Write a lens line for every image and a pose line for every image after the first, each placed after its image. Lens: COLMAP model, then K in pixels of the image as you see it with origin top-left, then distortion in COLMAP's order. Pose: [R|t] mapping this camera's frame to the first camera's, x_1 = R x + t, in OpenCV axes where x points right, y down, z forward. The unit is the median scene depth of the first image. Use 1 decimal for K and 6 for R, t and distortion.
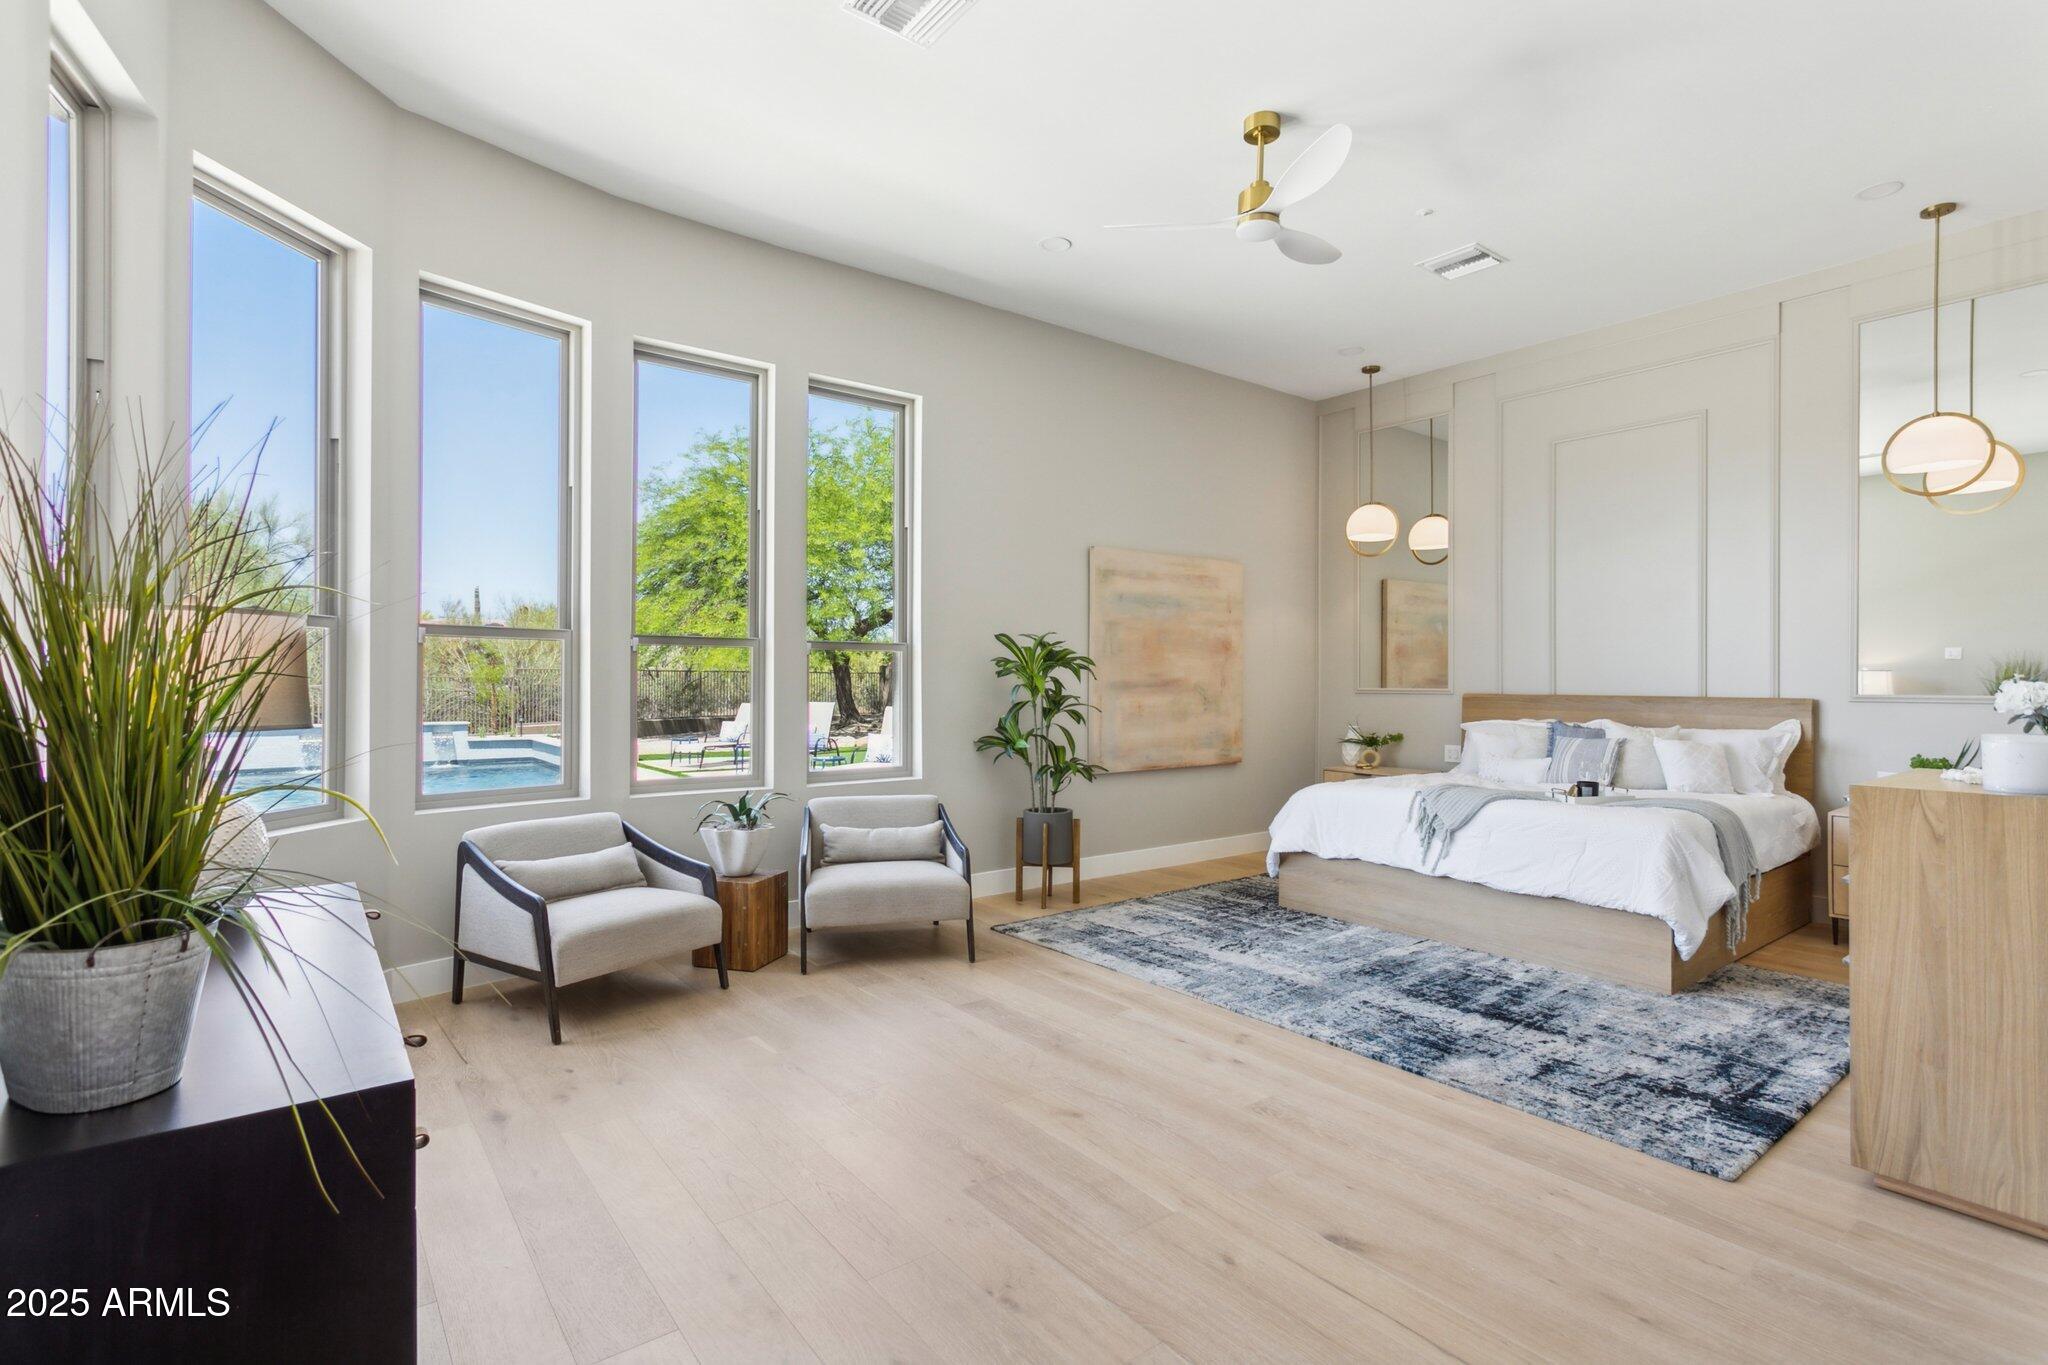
lens RADIAL K [[944.4, 0, 1024.0], [0, 944.4, 682.5], [0, 0, 1]] dist [0.002710, 0.000291]
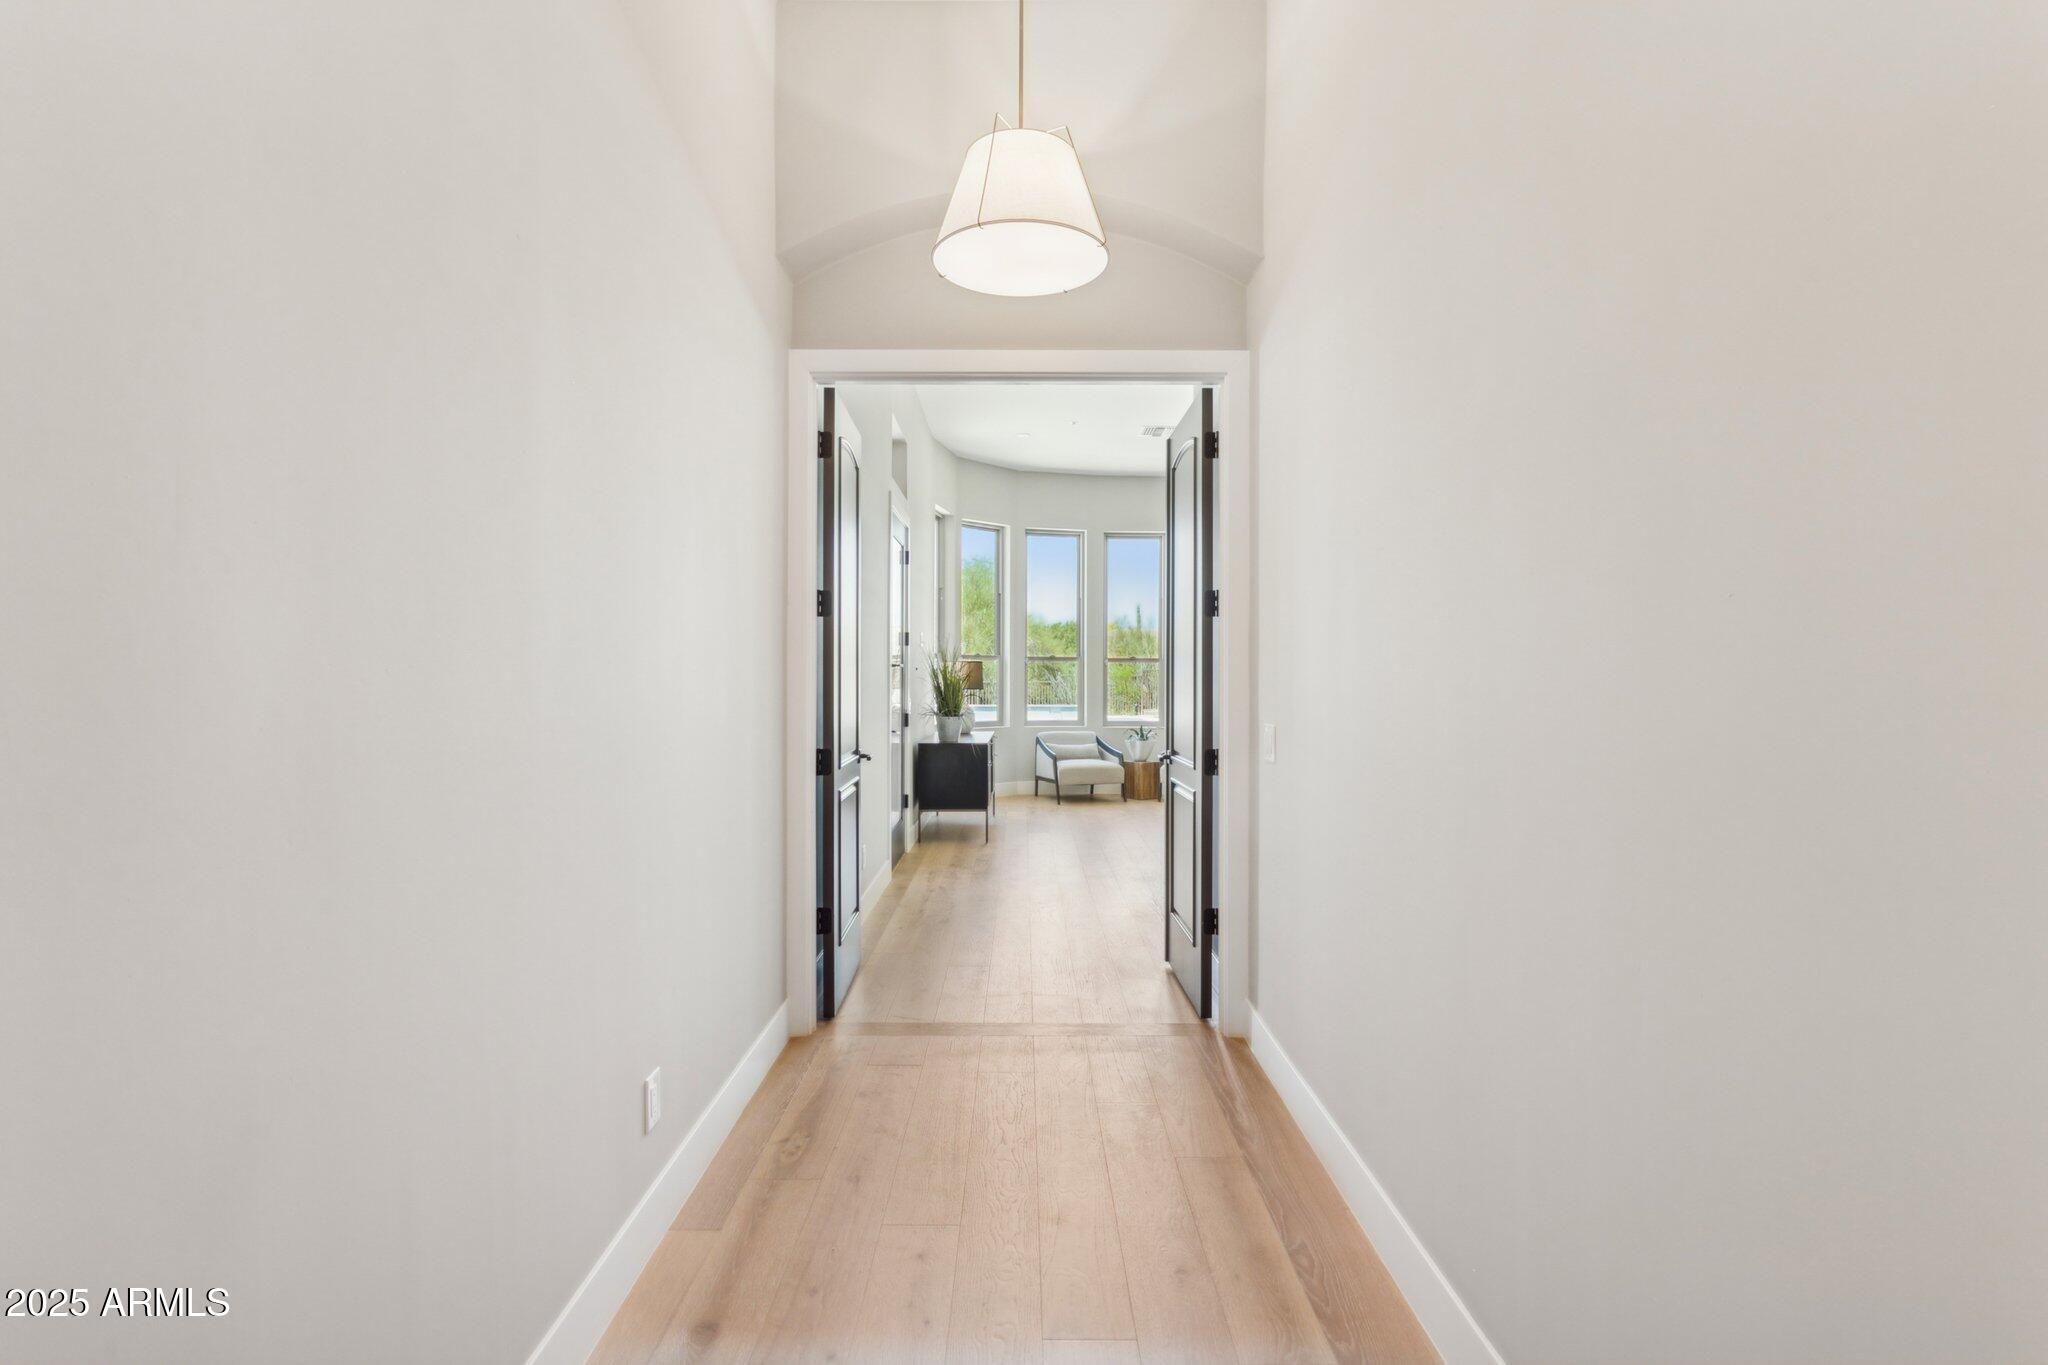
lens RADIAL K [[944.4, 0, 1024.0], [0, 944.4, 682.5], [0, 0, 1]] dist [0.002710, 0.000291]
pose [[0.787375, 0.002375, -0.616470, 0.977707], [-0.000999, 0.999996, 0.002577, 0.006802], [0.616473, -0.001413, 0.787375, -1.079456]]
